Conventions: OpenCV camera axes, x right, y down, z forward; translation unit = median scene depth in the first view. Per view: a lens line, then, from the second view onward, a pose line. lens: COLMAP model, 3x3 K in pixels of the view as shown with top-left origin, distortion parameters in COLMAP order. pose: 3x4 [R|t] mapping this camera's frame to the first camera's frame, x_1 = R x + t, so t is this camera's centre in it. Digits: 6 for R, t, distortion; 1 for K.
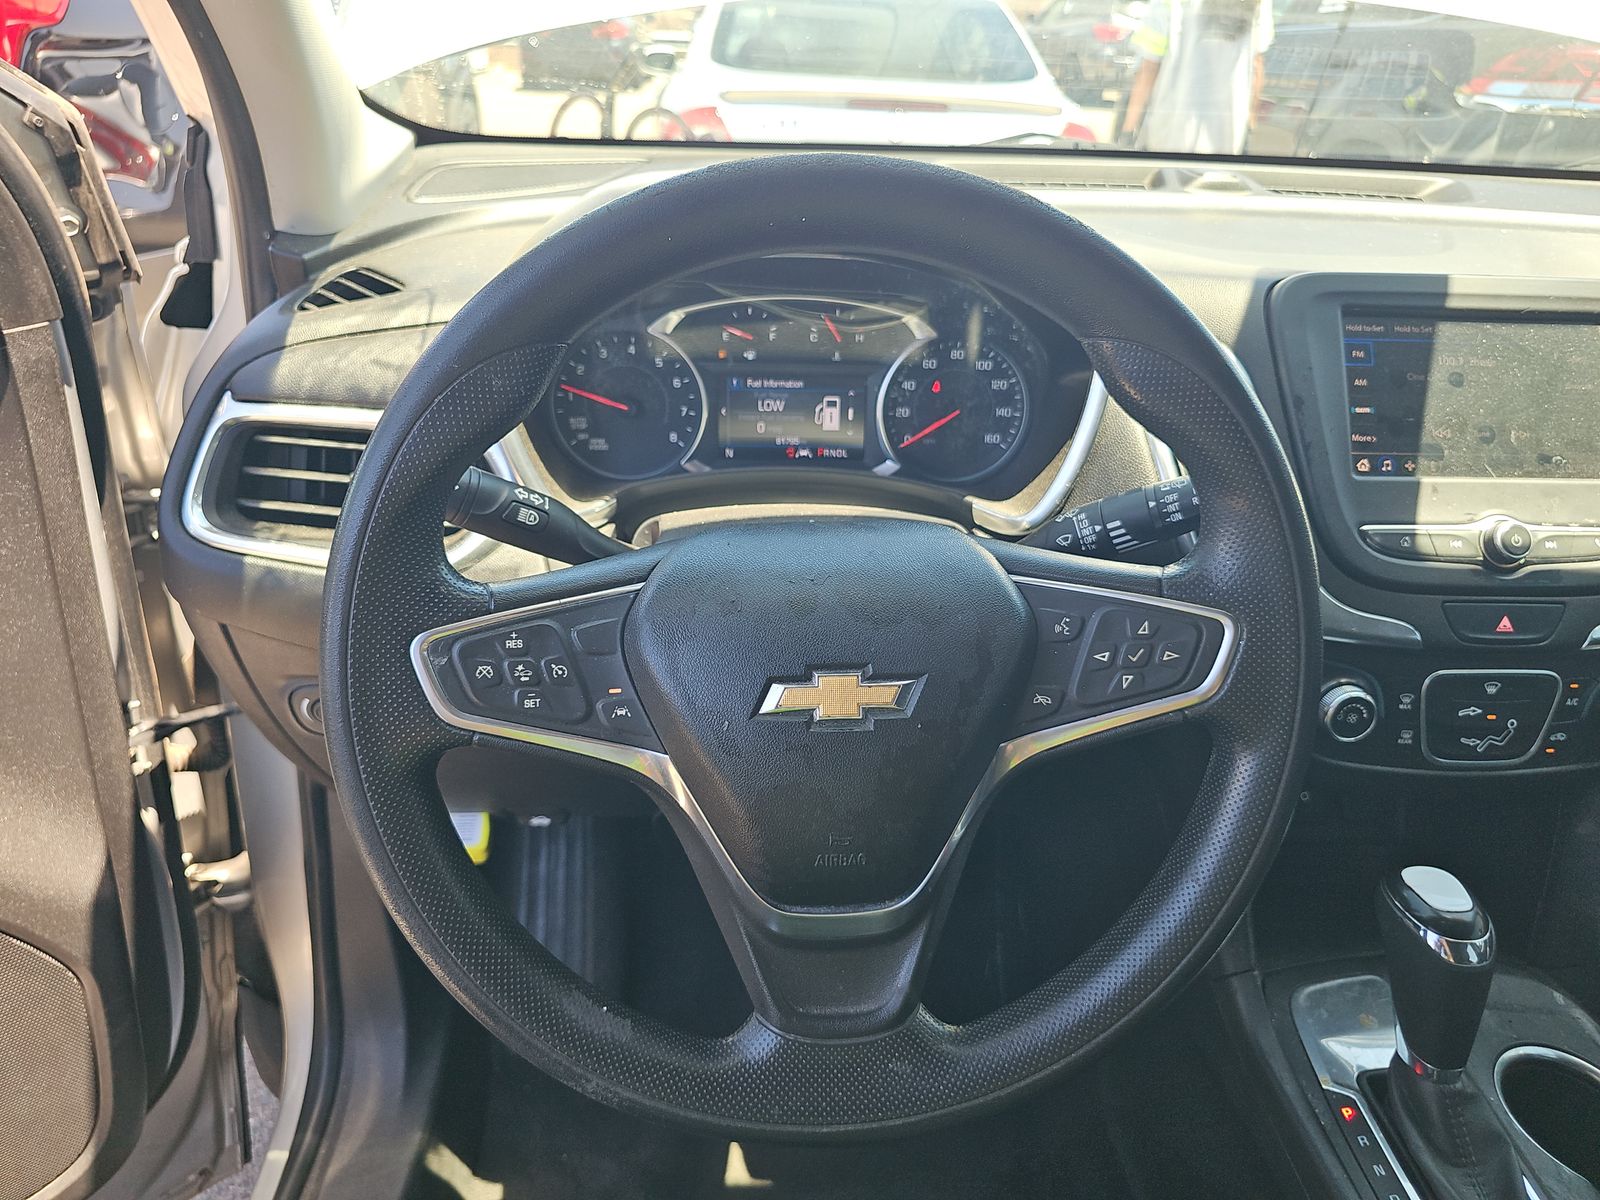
lens RADIAL K [[1087.7, 0, 796.4], [0, 1087.7, 602.4], [0, 0, 1]] dist [0.028821, -0.020831]
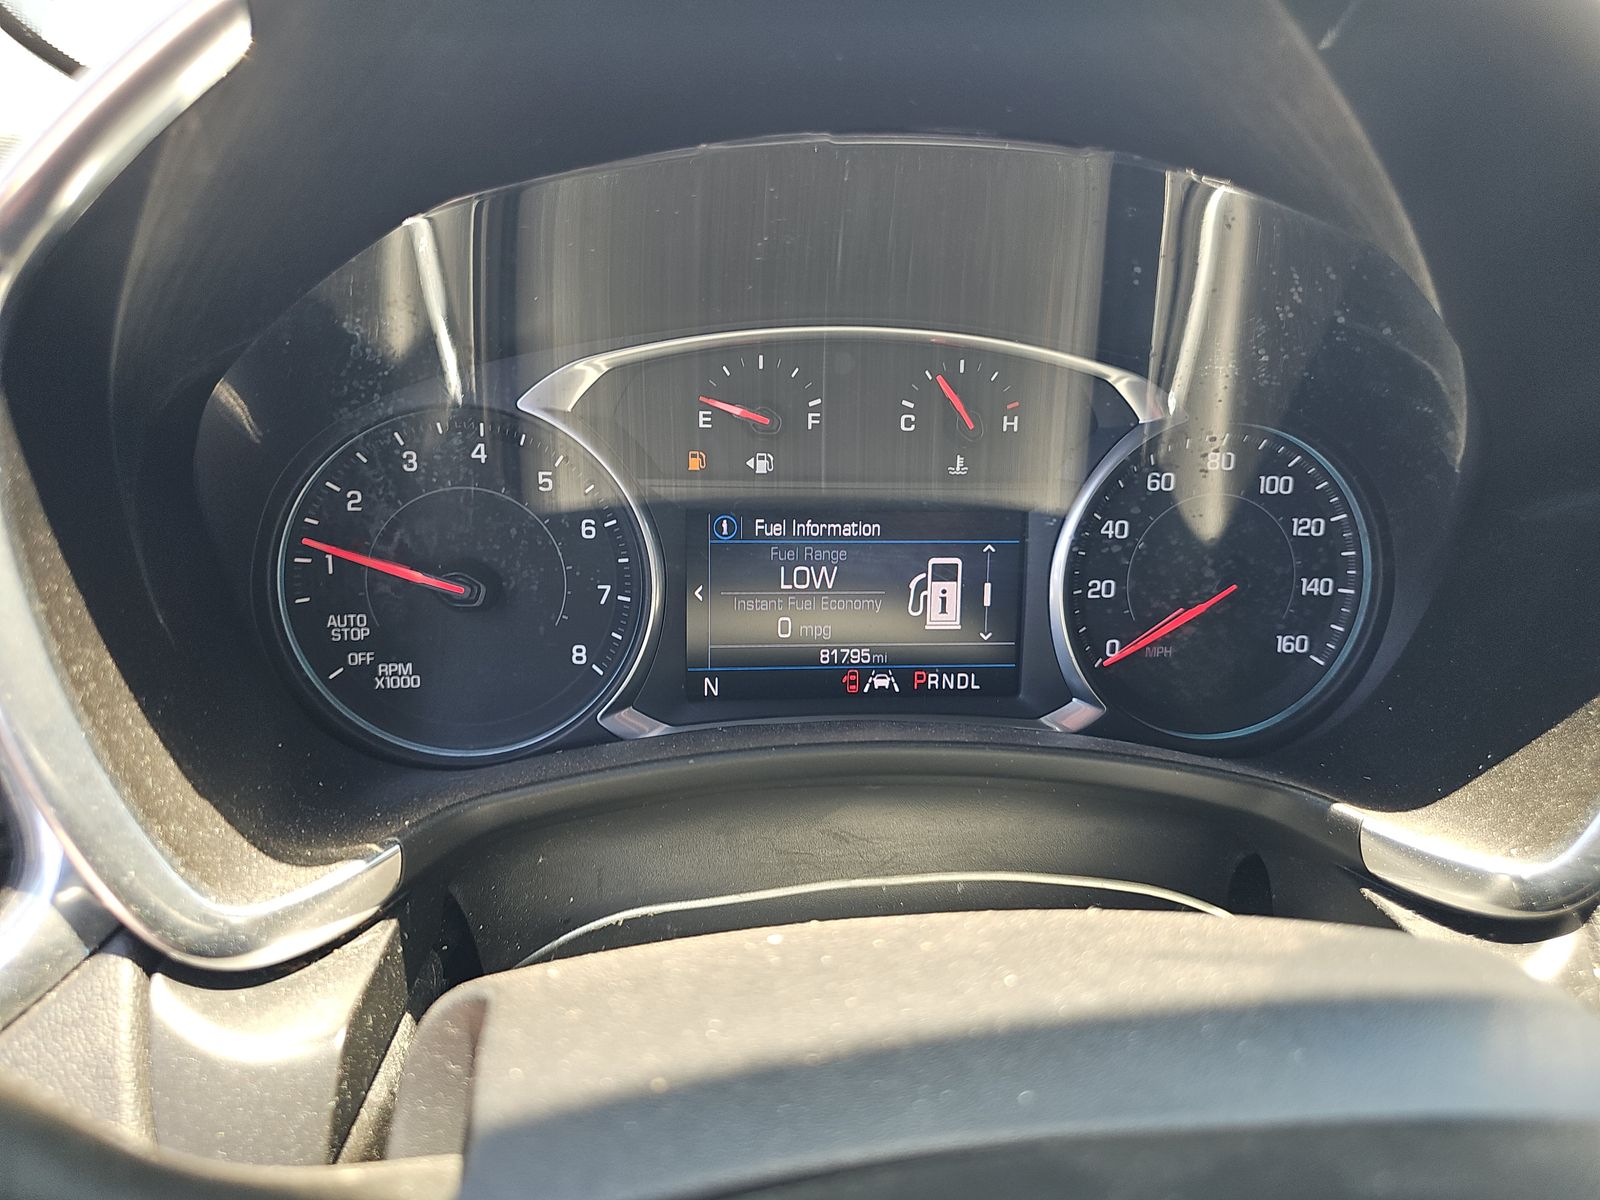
lens RADIAL K [[1087.7, 0, 801.0], [0, 1087.7, 597.3], [0, 0, 1]] dist [0.028821, -0.020831]
pose [[0.998705, -0.013851, 0.048959, -0.053342], [0.021252, 0.987833, -0.154062, -0.119053], [-0.046229, 0.154903, 0.986848, 0.639720]]
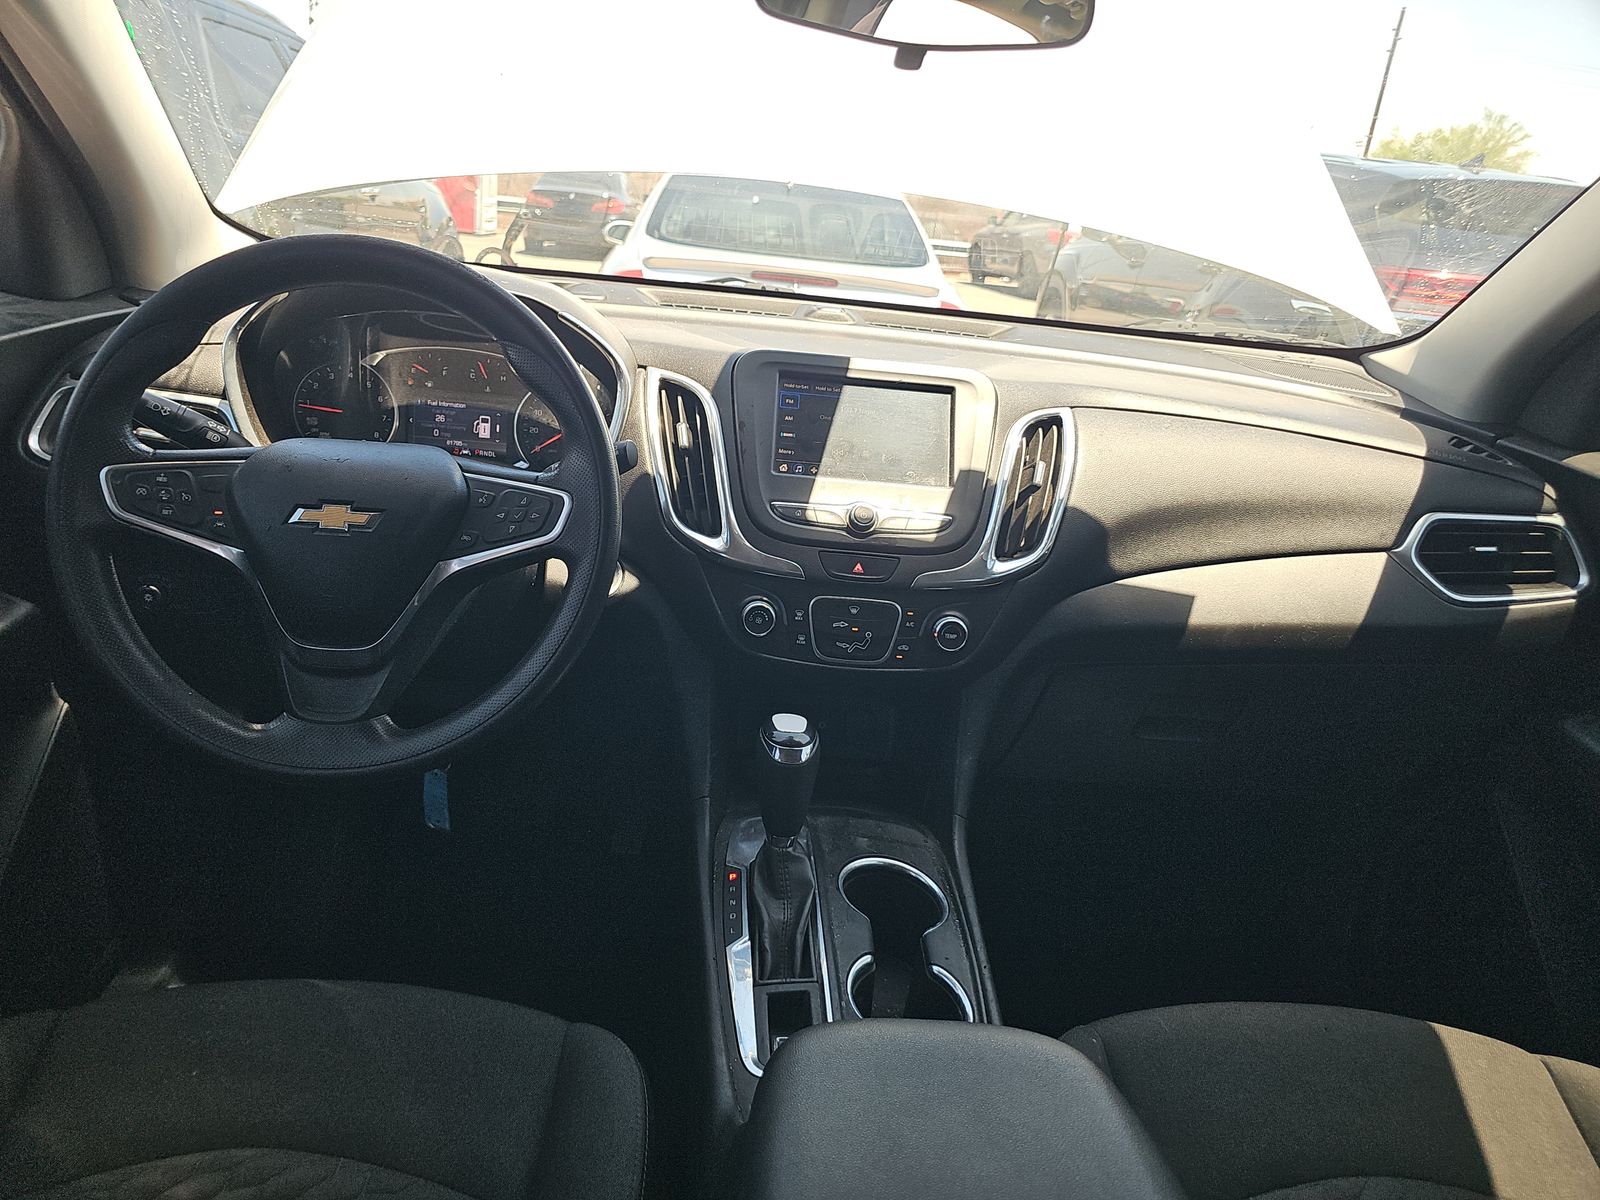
lens RADIAL K [[1087.7, 0, 790.9], [0, 1087.7, 599.8], [0, 0, 1]] dist [0.028821, -0.020831]
pose [[0.997931, 0.064251, 0.002194, 0.525942], [-0.063259, 0.987453, -0.144691, 0.286554], [-0.011463, 0.144252, 0.989475, -0.523992]]
